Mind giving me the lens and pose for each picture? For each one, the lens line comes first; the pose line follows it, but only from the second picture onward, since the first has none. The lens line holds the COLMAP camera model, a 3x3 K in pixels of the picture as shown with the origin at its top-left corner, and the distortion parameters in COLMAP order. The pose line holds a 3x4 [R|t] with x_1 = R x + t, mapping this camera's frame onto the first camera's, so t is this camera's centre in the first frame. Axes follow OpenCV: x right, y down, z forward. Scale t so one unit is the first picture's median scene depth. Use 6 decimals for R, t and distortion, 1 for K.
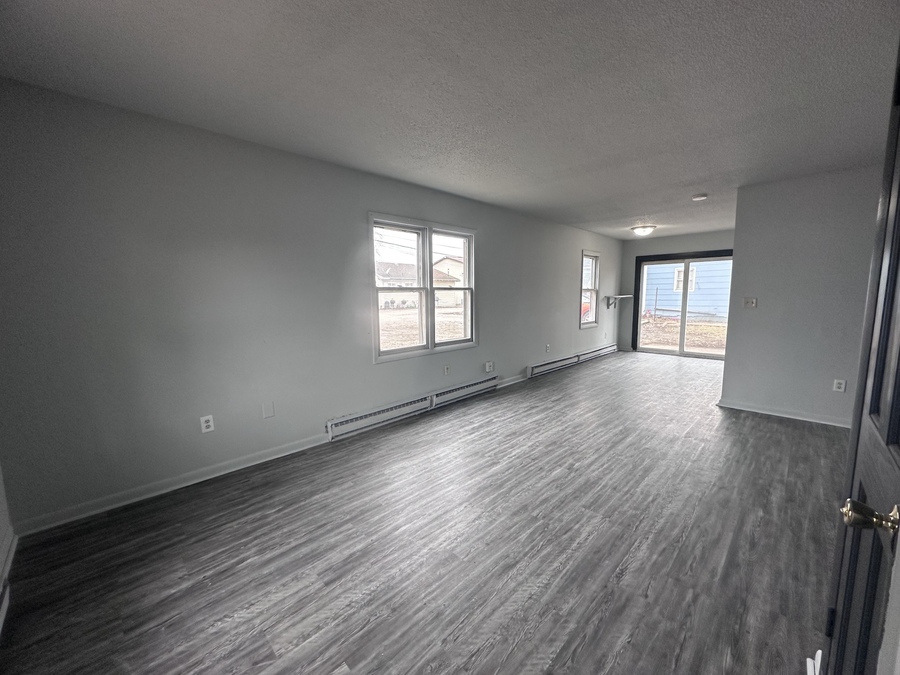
lens RADIAL K [[358.7, 0, 444.7], [0, 358.7, 337.4], [0, 0, 1]] dist [-0.002220, -0.000359]
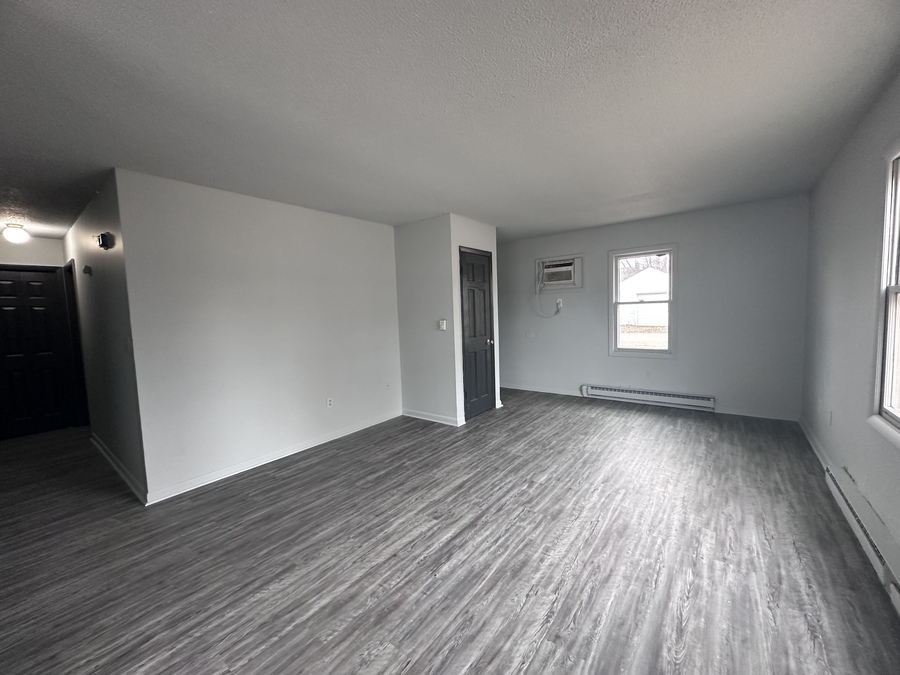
lens RADIAL K [[358.7, 0, 449.8], [0, 358.7, 340.1], [0, 0, 1]] dist [-0.002220, -0.000359]
pose [[-0.990137, 0.057088, -0.127945, 0.642165], [0.030778, 0.979539, 0.198885, -0.226579], [0.136681, 0.192985, -0.971635, 1.758276]]
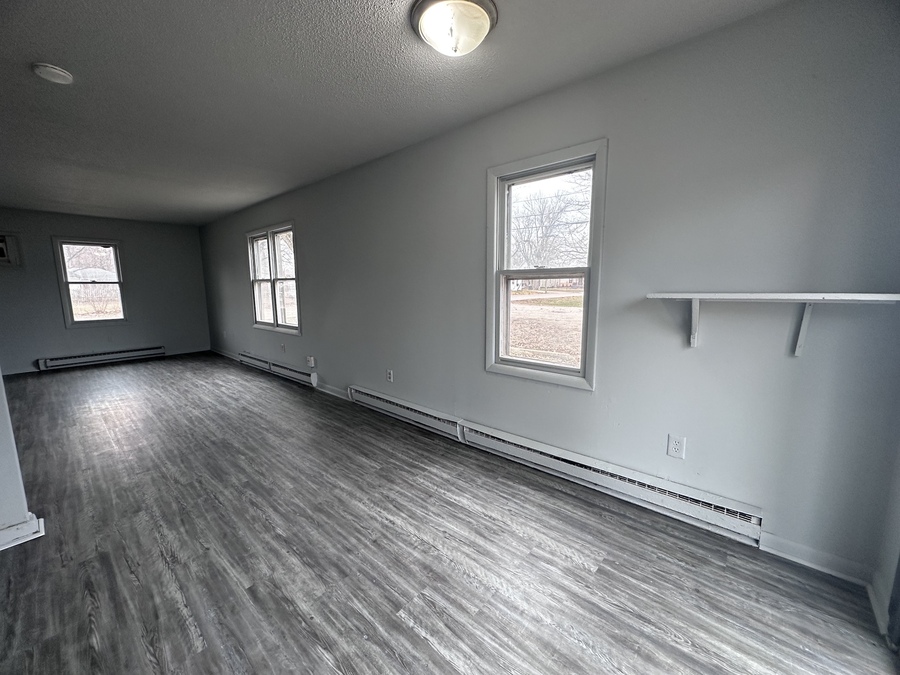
lens RADIAL K [[358.7, 0, 447.3], [0, 358.7, 333.6], [0, 0, 1]] dist [-0.002220, -0.000359]
pose [[0.069023, 0.146111, -0.986857, 1.781755], [-0.112939, 0.984002, 0.137788, -0.267597], [0.991202, 0.101944, 0.084420, 2.124949]]
